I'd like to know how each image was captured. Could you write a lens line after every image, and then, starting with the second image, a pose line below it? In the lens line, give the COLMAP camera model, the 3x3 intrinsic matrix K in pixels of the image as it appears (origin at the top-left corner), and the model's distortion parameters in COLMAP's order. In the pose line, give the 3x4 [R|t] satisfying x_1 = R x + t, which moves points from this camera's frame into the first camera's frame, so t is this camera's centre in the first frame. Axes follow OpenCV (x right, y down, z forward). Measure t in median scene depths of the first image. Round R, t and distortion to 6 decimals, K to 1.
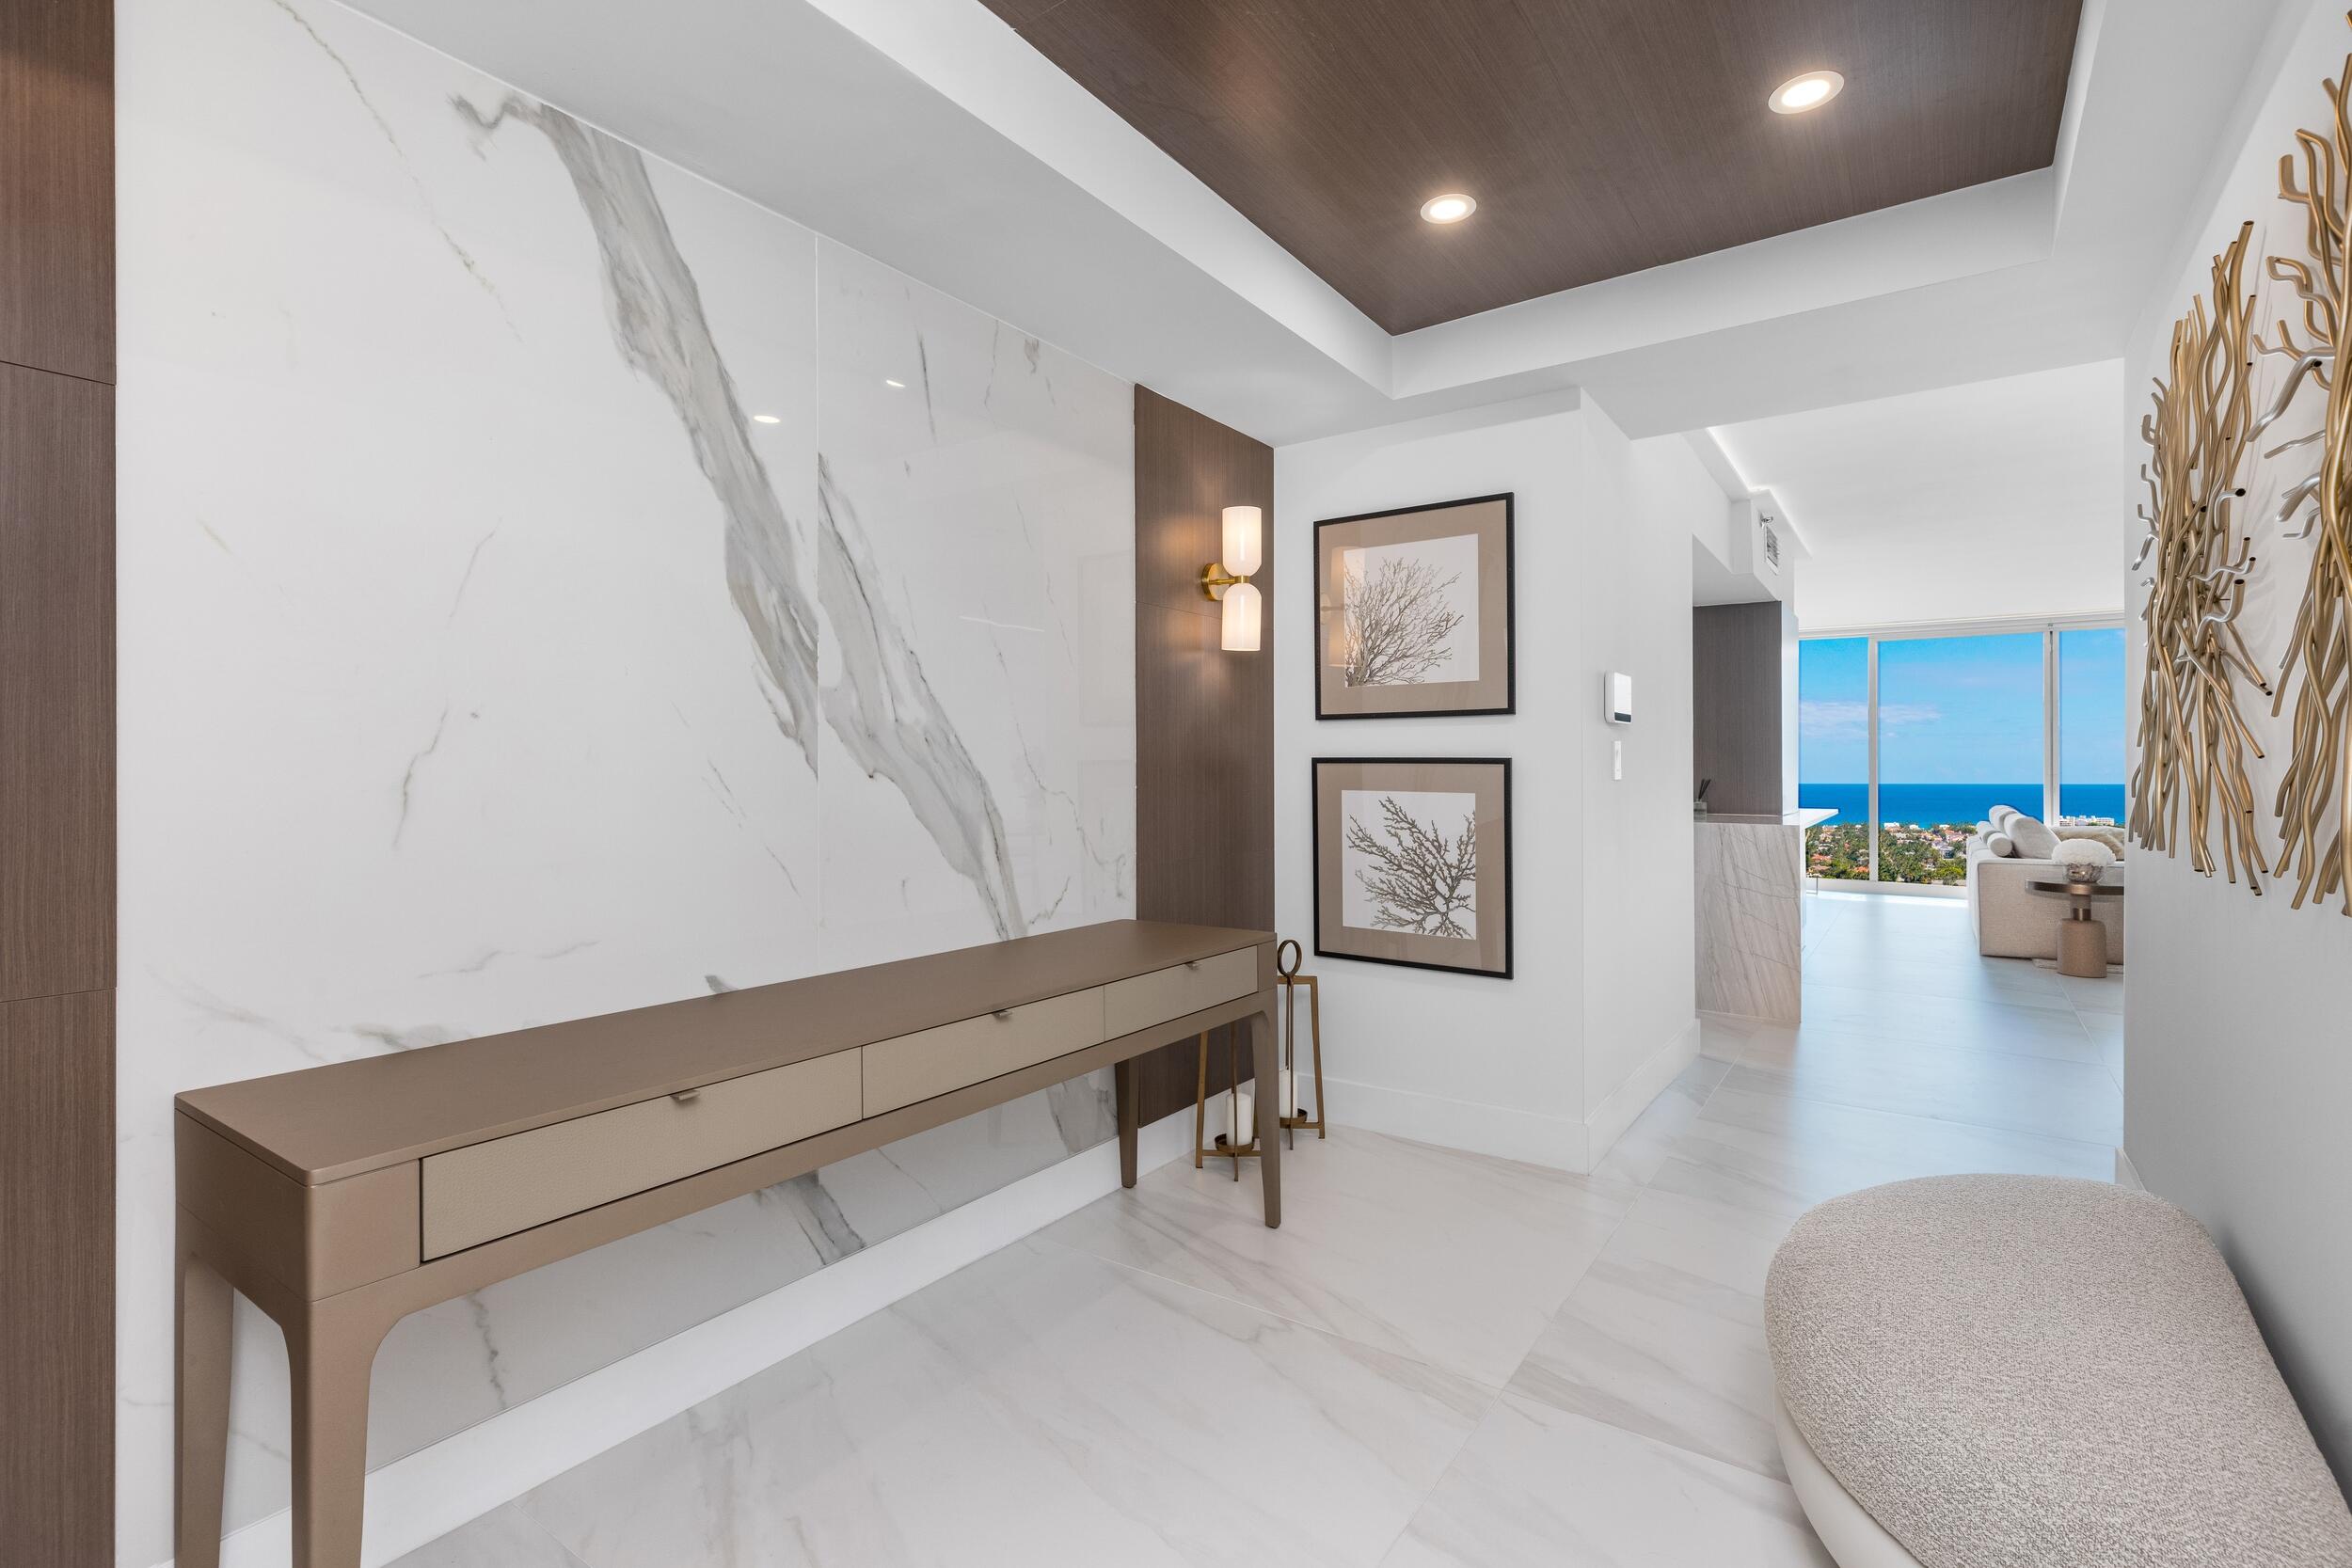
lens RADIAL K [[1104.8, 0, 1172.6], [0, 1104.8, 675.1], [0, 0, 1]] dist [0.005792, -0.000122]
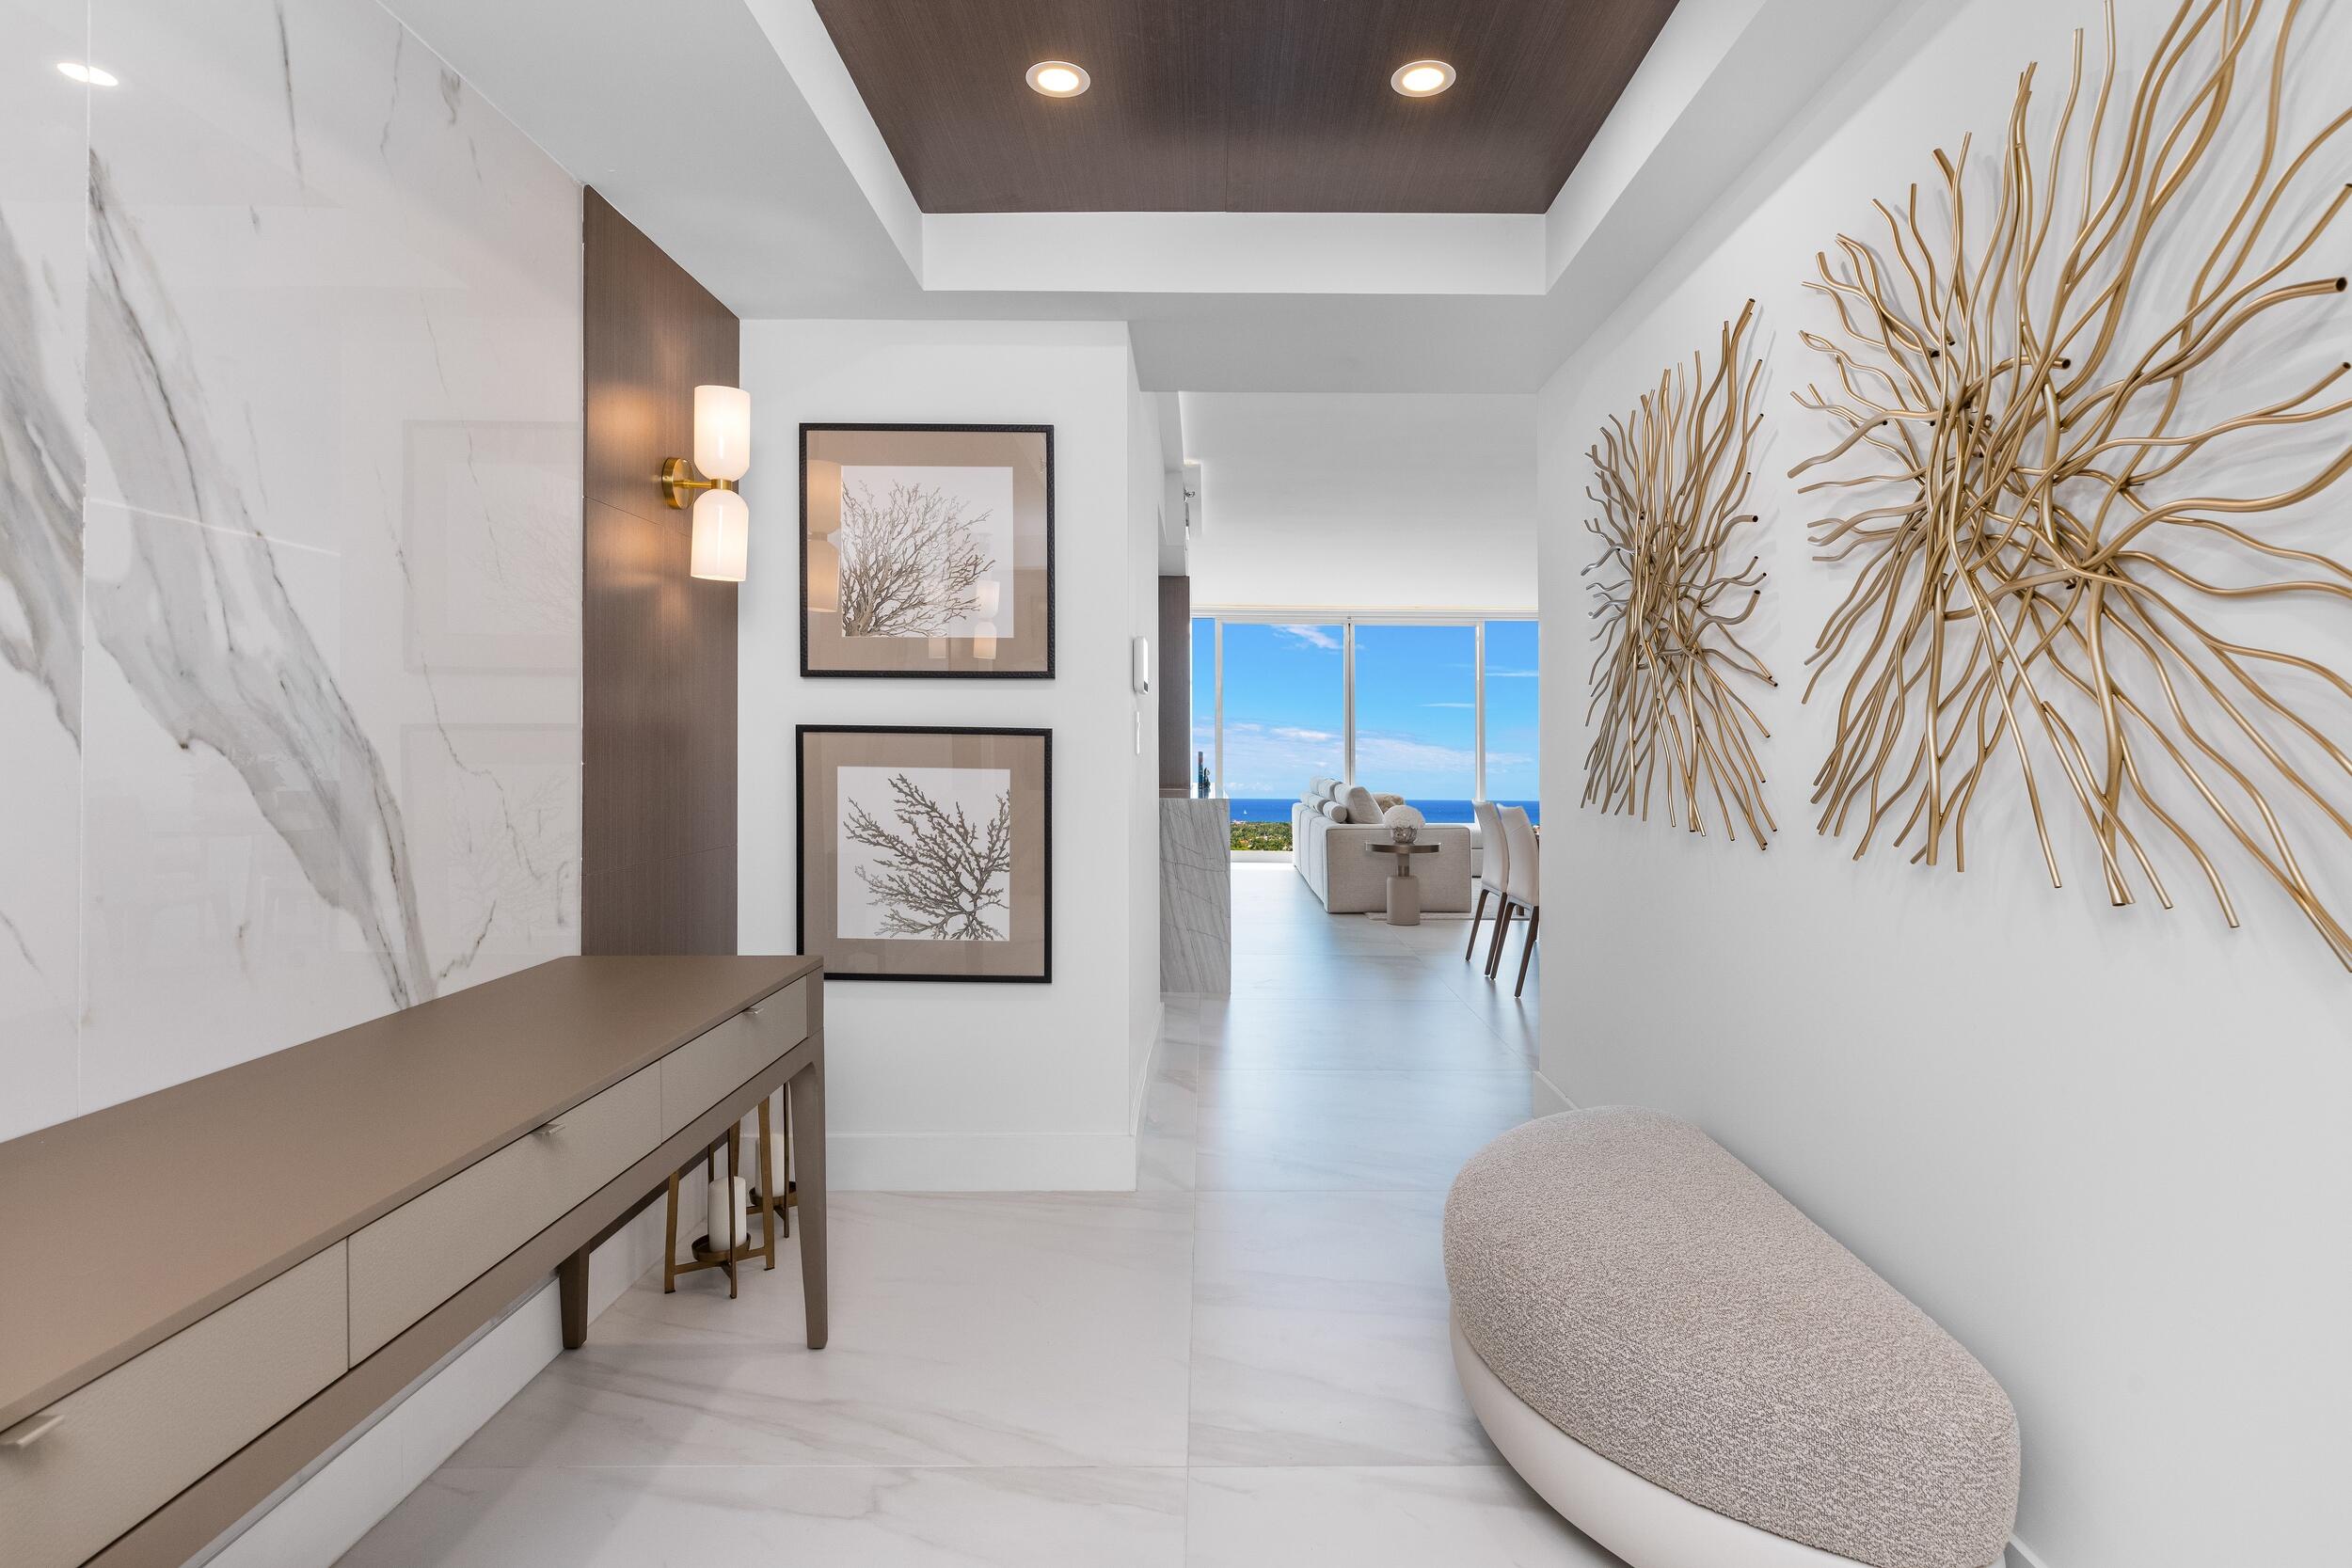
lens RADIAL K [[1234.9, 0, 1224.8], [0, 1234.9, 646.0], [0, 0, 1]] dist [-0.002540, -0.000165]
pose [[0.807199, 0.052886, 0.587905, -0.155305], [-0.057518, 0.998286, -0.010829, 0.012352], [-0.587470, -0.025074, 0.808858, 0.130826]]
